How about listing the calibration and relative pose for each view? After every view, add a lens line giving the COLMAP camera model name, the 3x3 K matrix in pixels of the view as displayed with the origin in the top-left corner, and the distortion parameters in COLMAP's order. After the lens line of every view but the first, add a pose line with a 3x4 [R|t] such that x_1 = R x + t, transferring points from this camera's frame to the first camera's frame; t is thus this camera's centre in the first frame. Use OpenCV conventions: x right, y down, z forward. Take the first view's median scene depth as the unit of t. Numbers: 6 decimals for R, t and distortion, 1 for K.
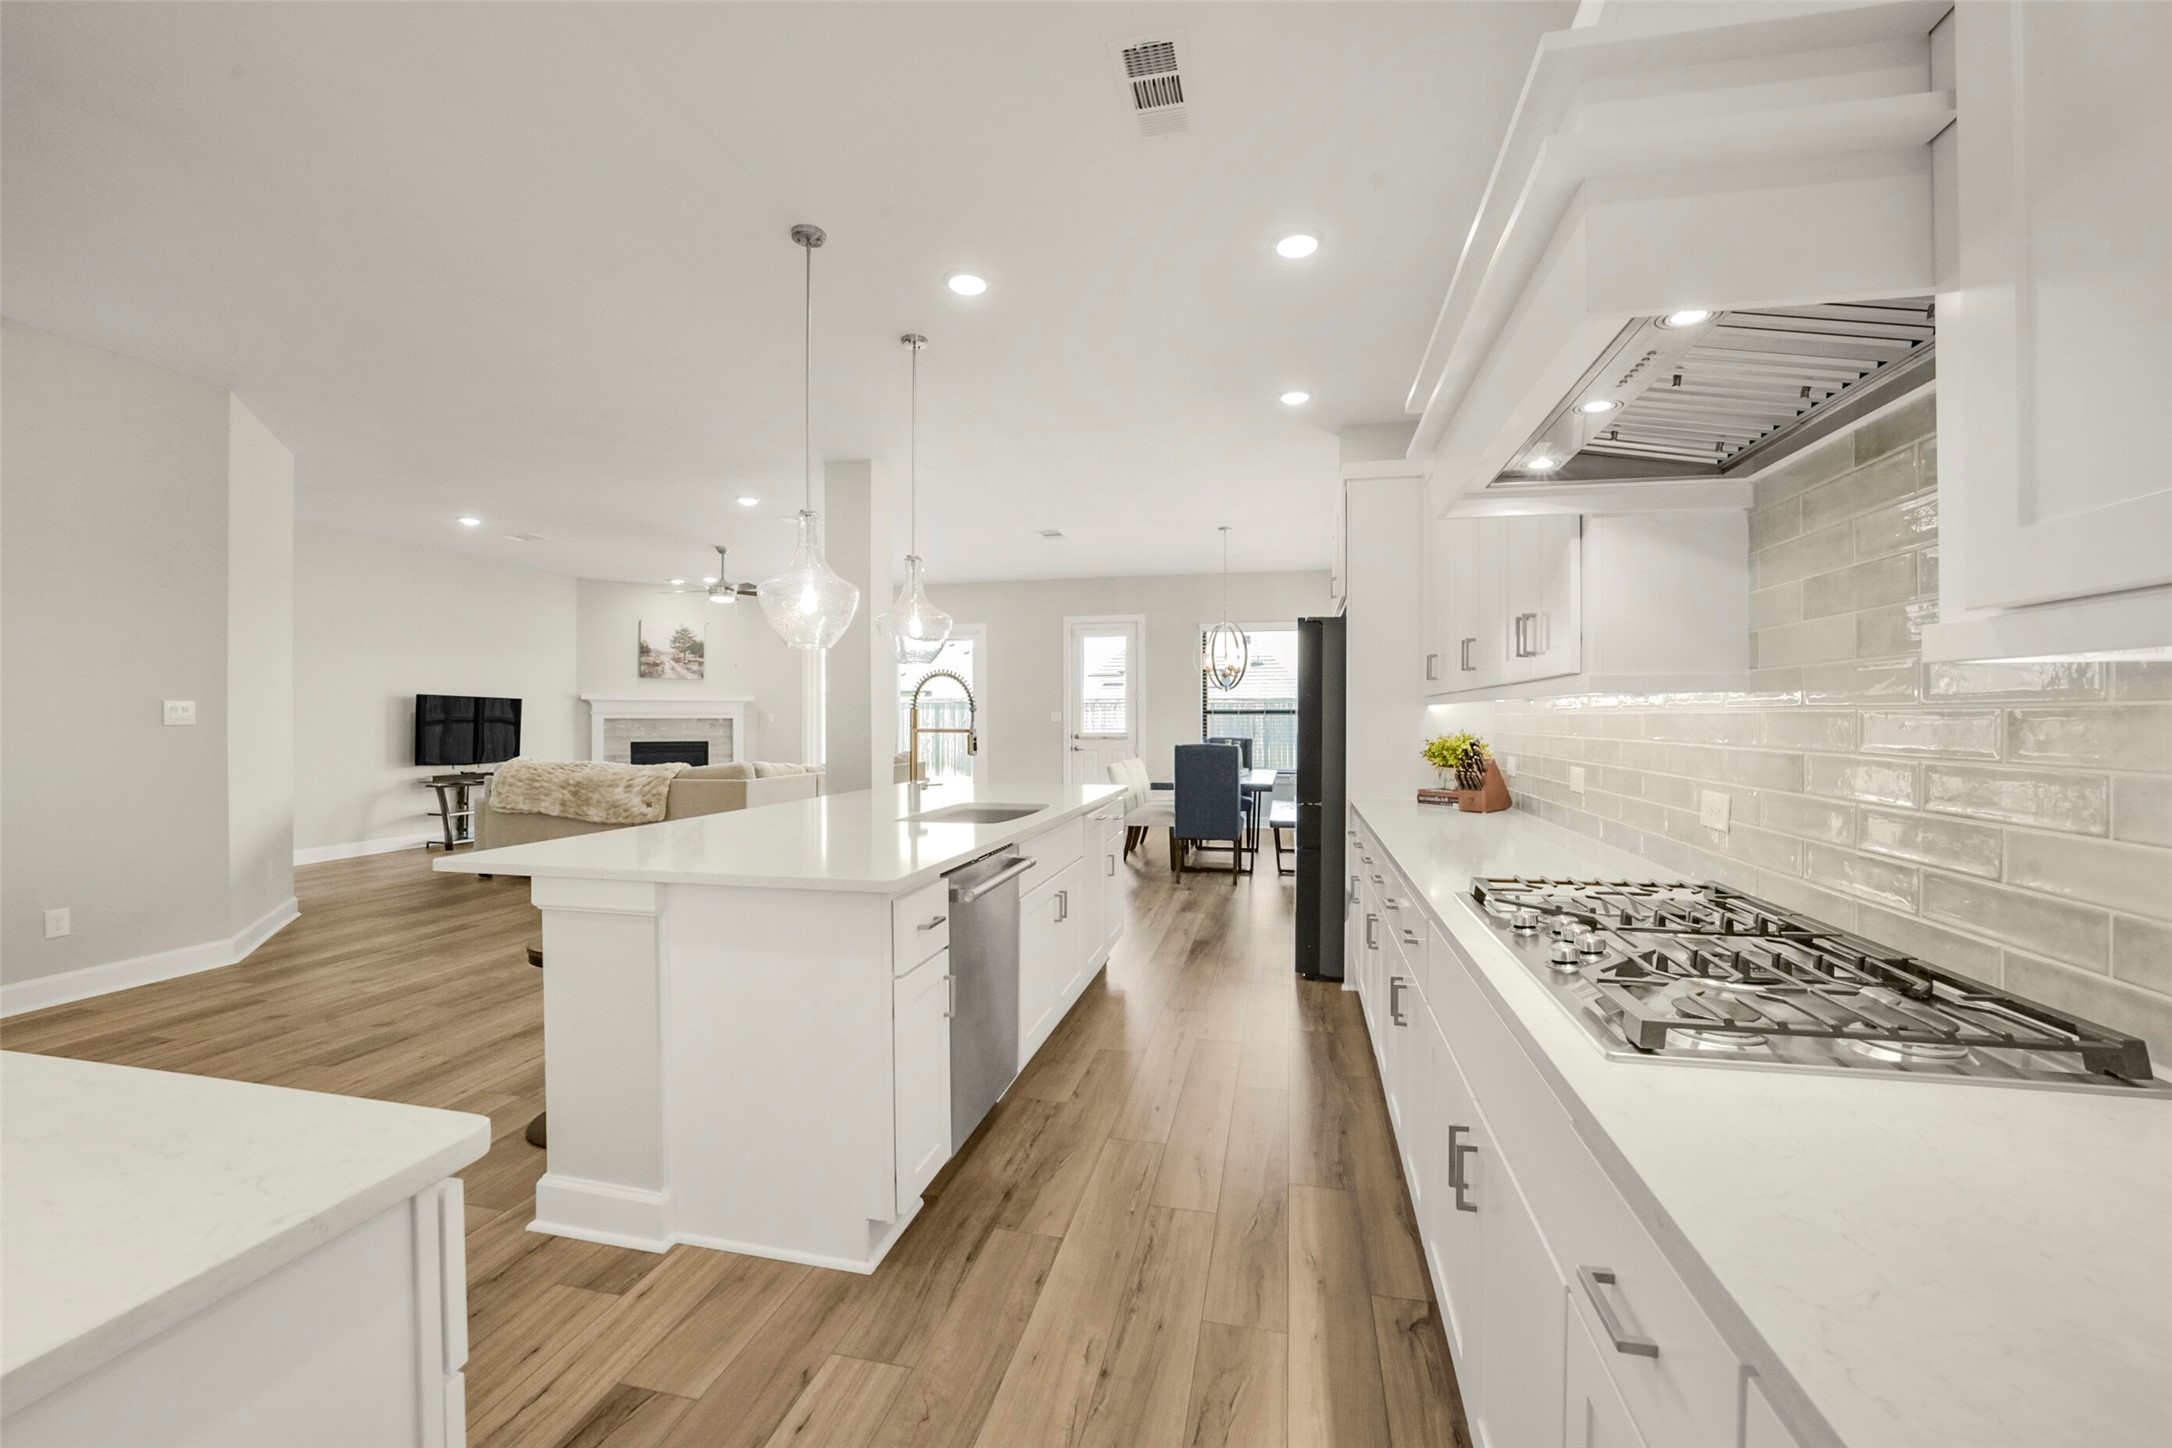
lens RADIAL K [[865.9, 0, 1098.3], [0, 865.9, 701.9], [0, 0, 1]] dist [-0.033245, 0.006575]
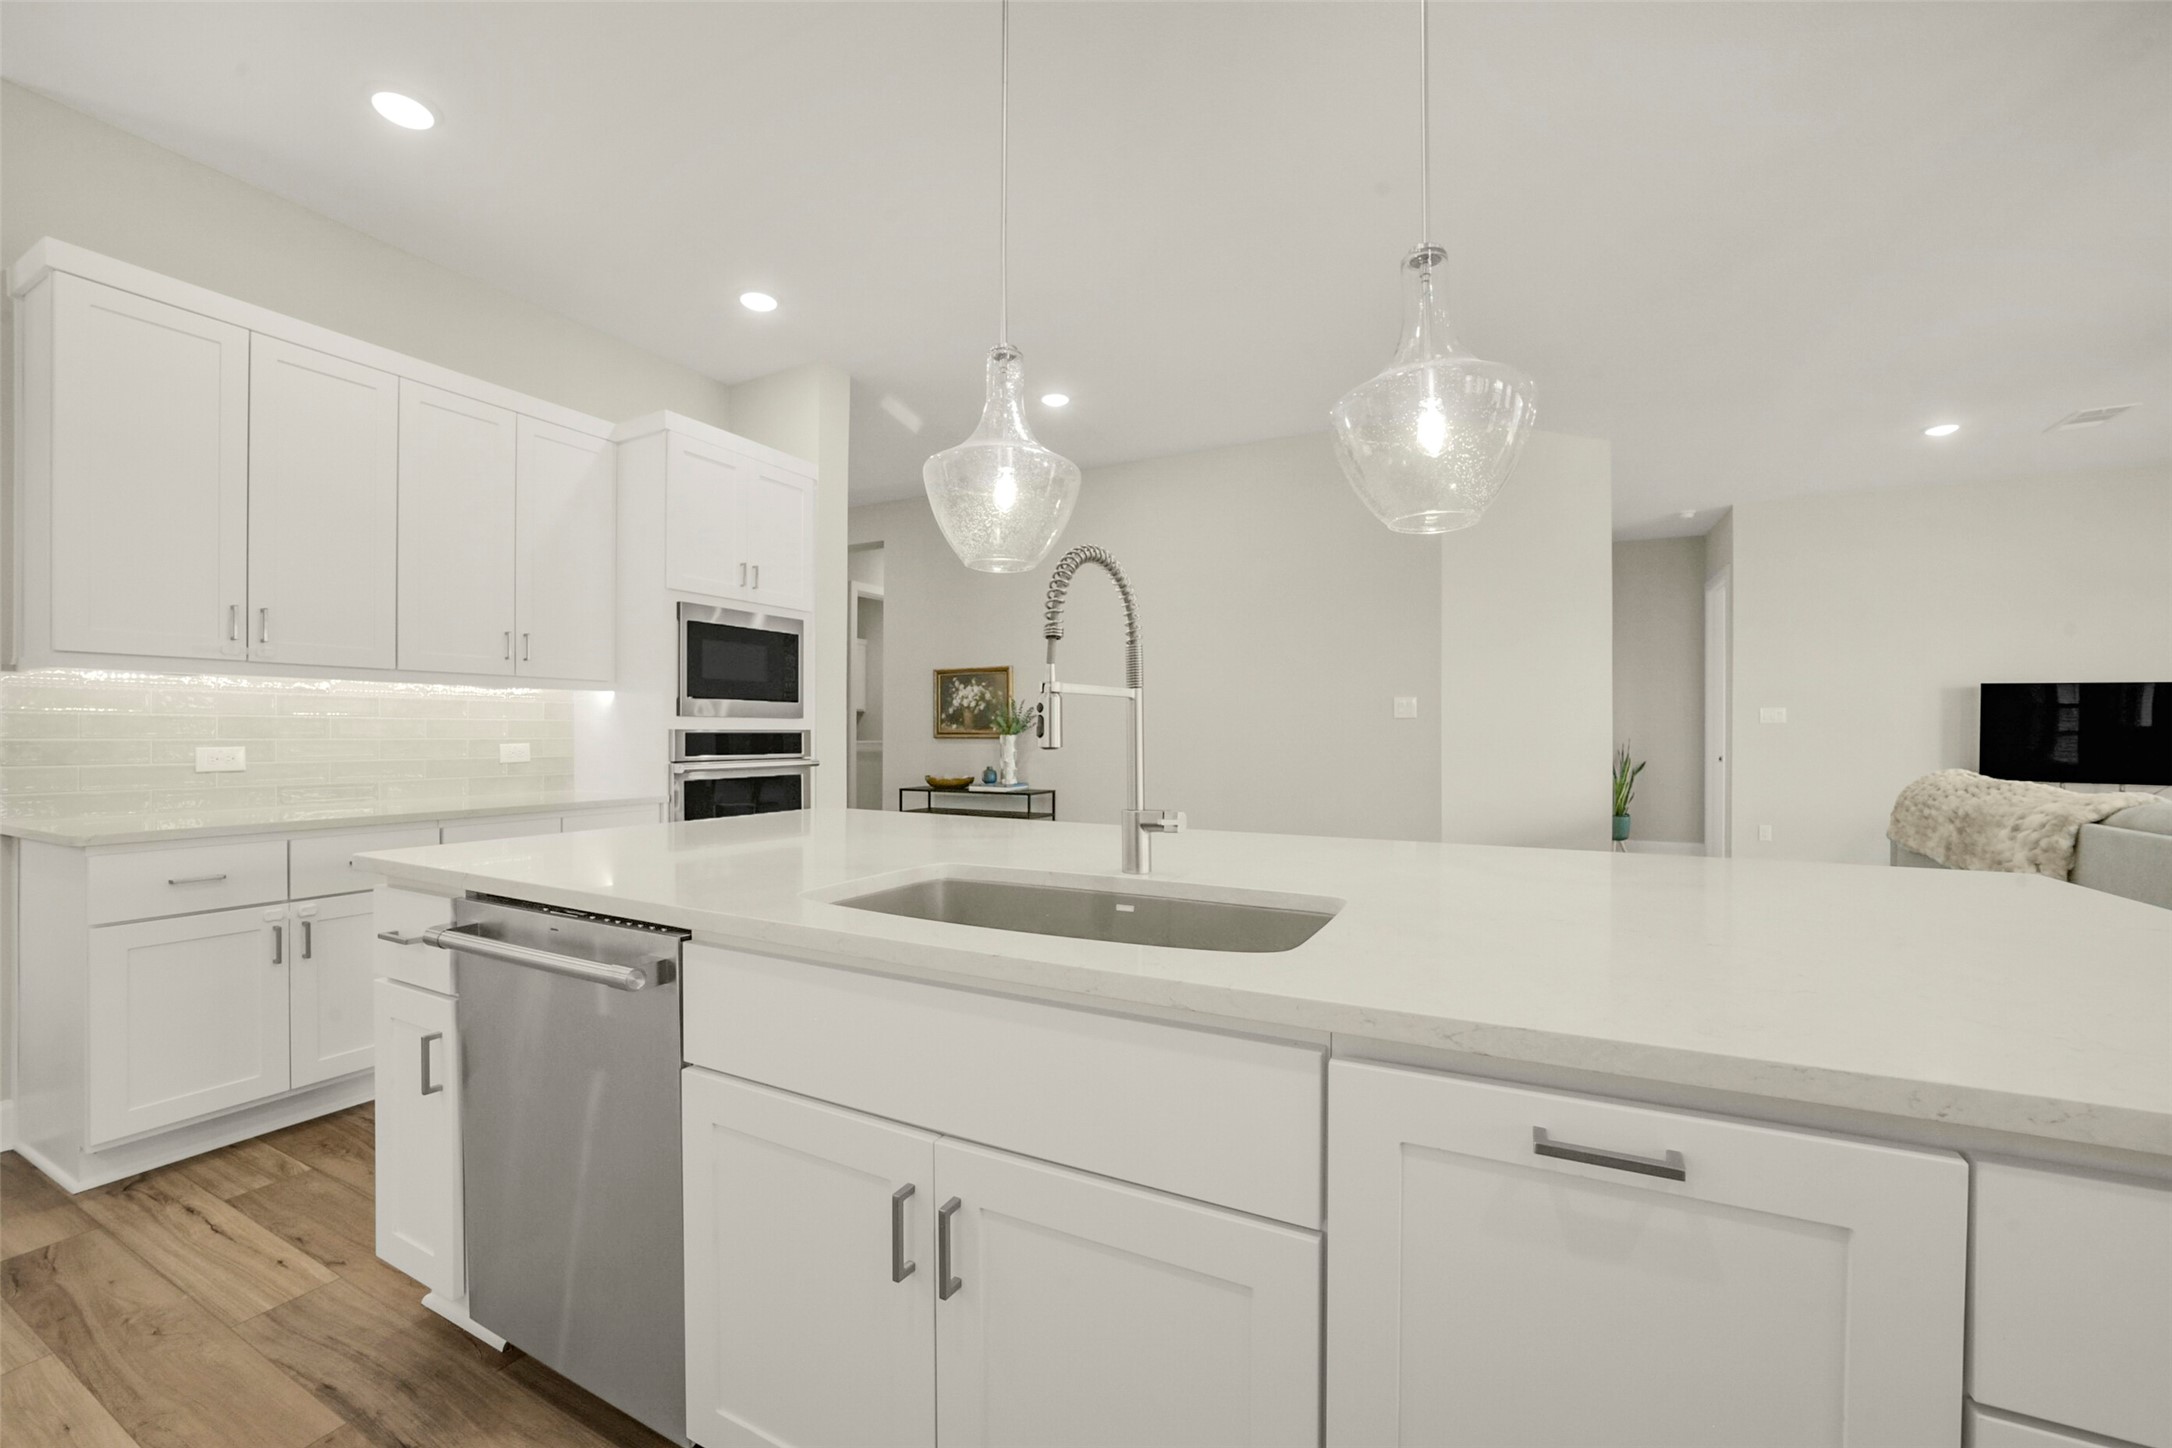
lens RADIAL K [[865.9, 0, 1090.8], [0, 865.9, 733.6], [0, 0, 1]] dist [-0.033245, 0.006575]
pose [[-0.259727, 0.001988, -0.965680, 0.098495], [0.018877, 0.999817, -0.003019, 0.023960], [0.965498, -0.019013, -0.259717, 0.476700]]
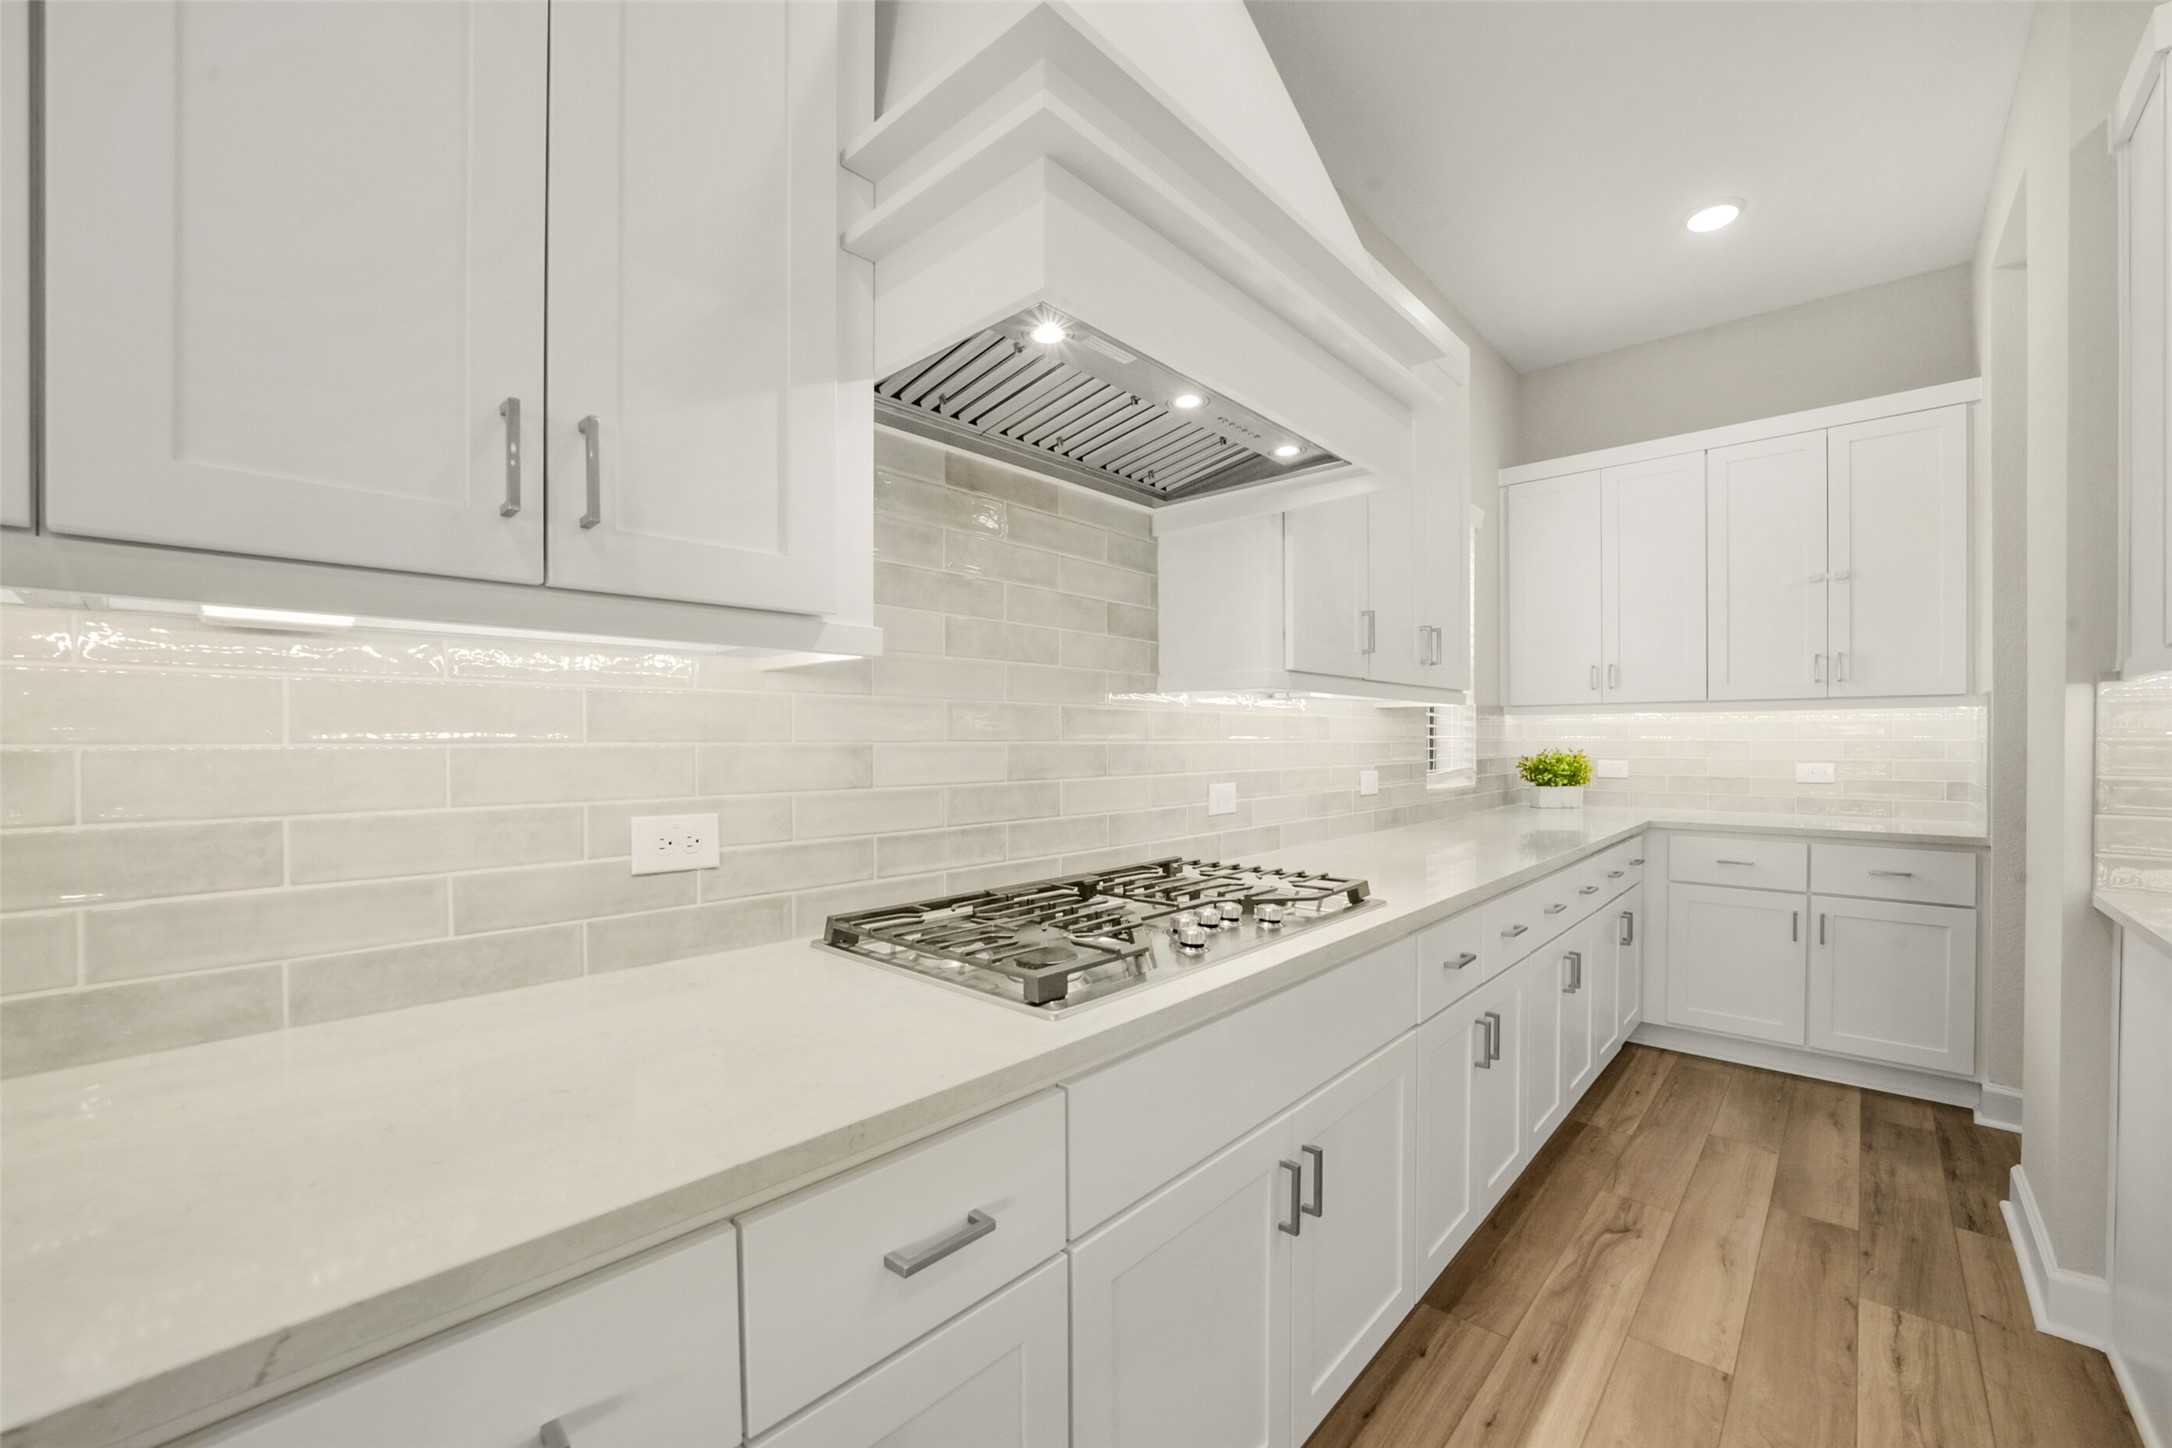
lens RADIAL K [[865.9, 0, 1090.5], [0, 865.9, 749.7], [0, 0, 1]] dist [-0.033245, 0.006575]
pose [[-0.867848, -0.001122, 0.496828, 0.029755], [-0.005221, 0.999963, -0.006861, 0.014111], [-0.496802, -0.008548, -0.867822, 0.337756]]
